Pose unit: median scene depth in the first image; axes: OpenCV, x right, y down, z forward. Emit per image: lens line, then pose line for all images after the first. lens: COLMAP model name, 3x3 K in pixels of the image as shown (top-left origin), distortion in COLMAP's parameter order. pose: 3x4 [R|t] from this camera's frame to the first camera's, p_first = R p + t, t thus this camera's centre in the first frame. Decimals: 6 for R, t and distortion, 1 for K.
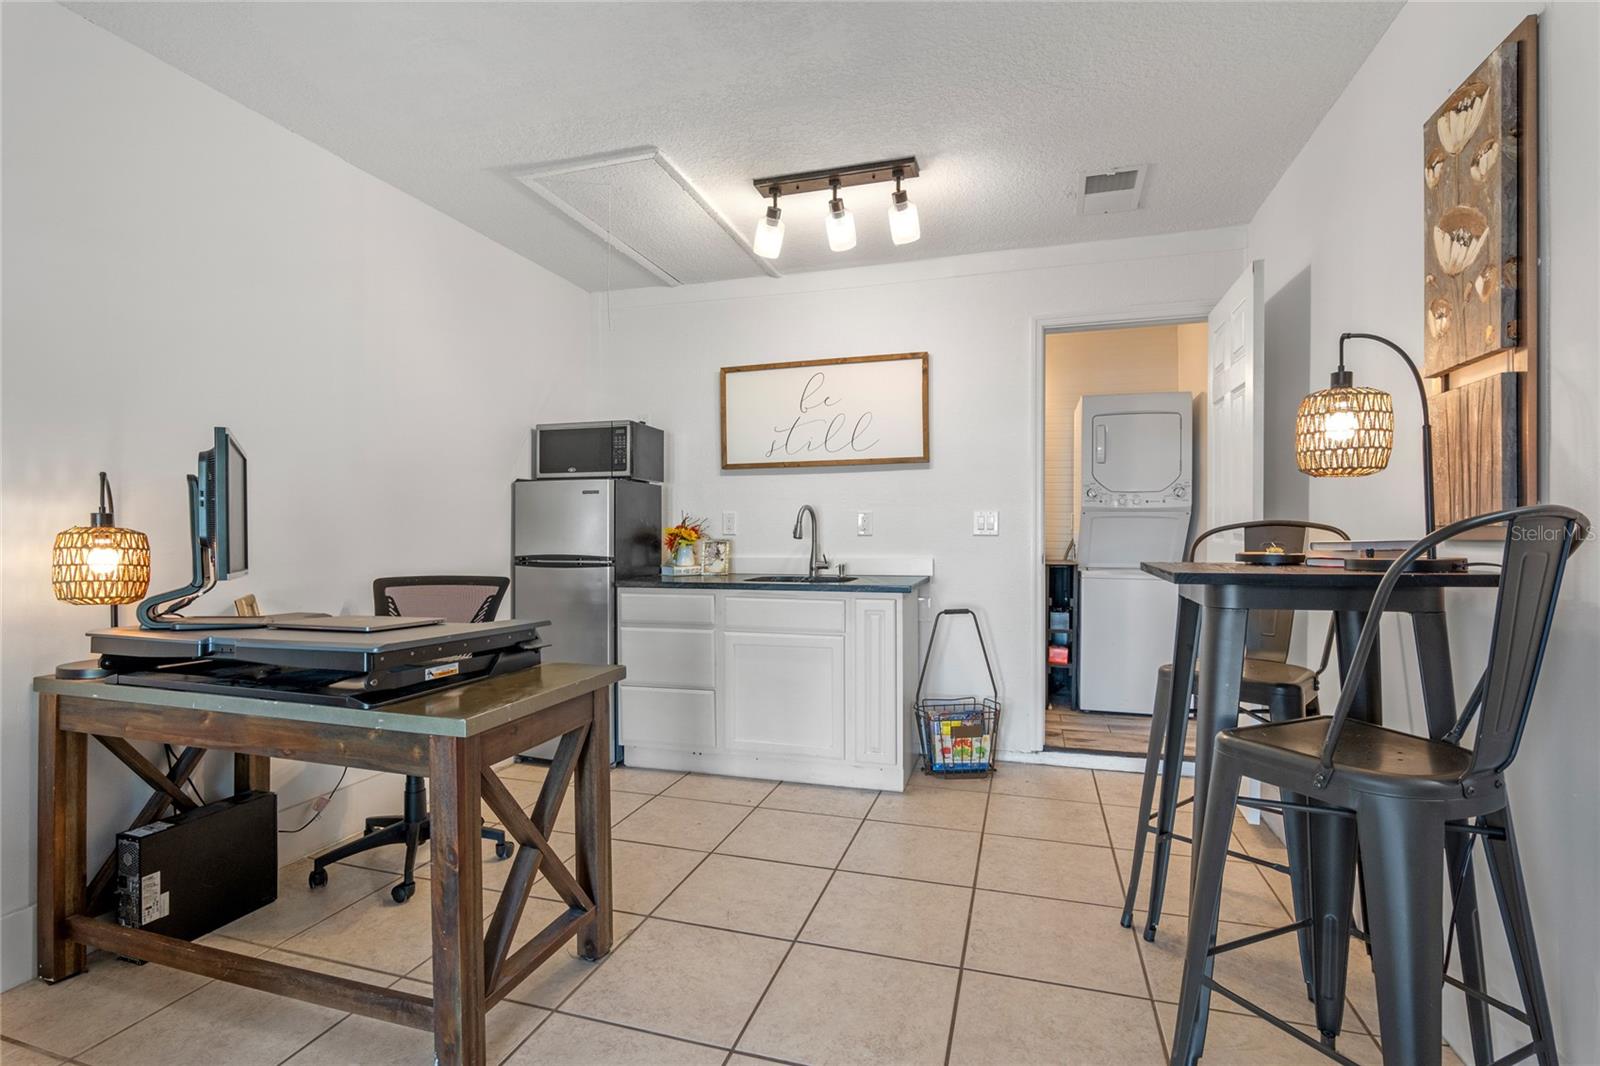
lens RADIAL K [[744.4, 0, 801.5], [0, 744.4, 530.0], [0, 0, 1]] dist [-0.020142, 0.007252]
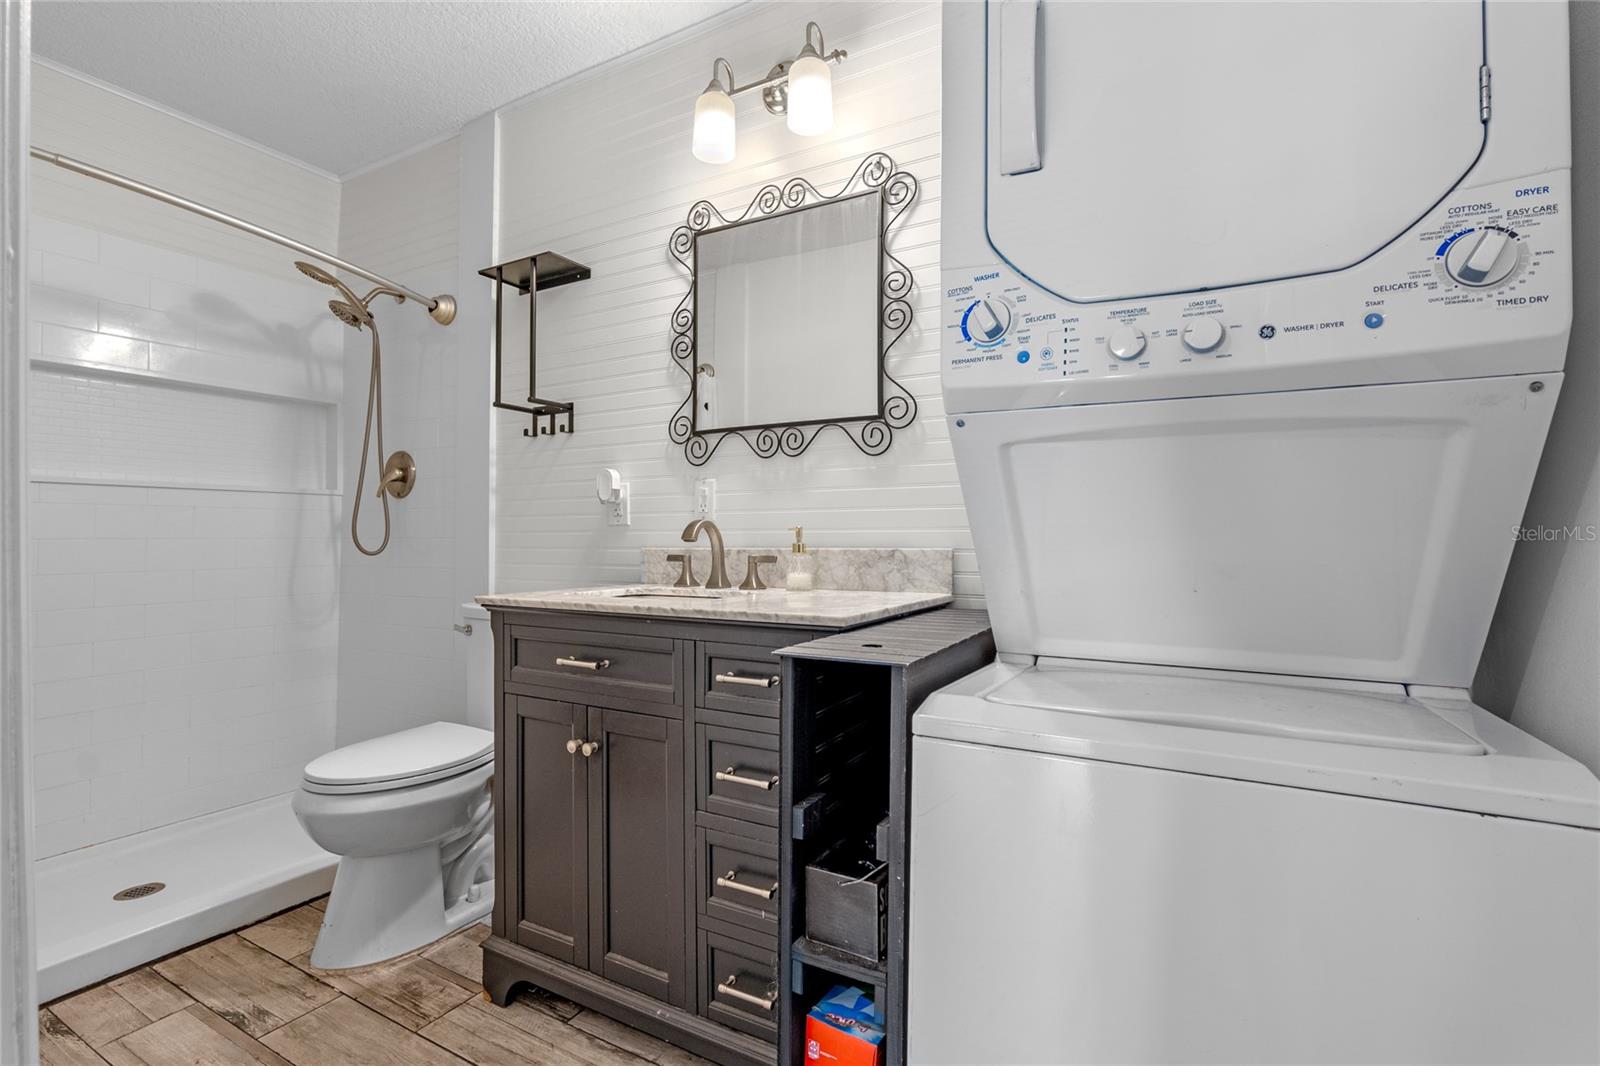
lens RADIAL K [[744.4, 0, 801.1], [0, 744.4, 535.1], [0, 0, 1]] dist [-0.020142, 0.007252]
pose [[0.976647, 0.000013, -0.214849, 0.387712], [-0.000988, 0.999990, -0.004432, 0.011362], [0.214847, 0.004541, 0.976637, 0.787096]]
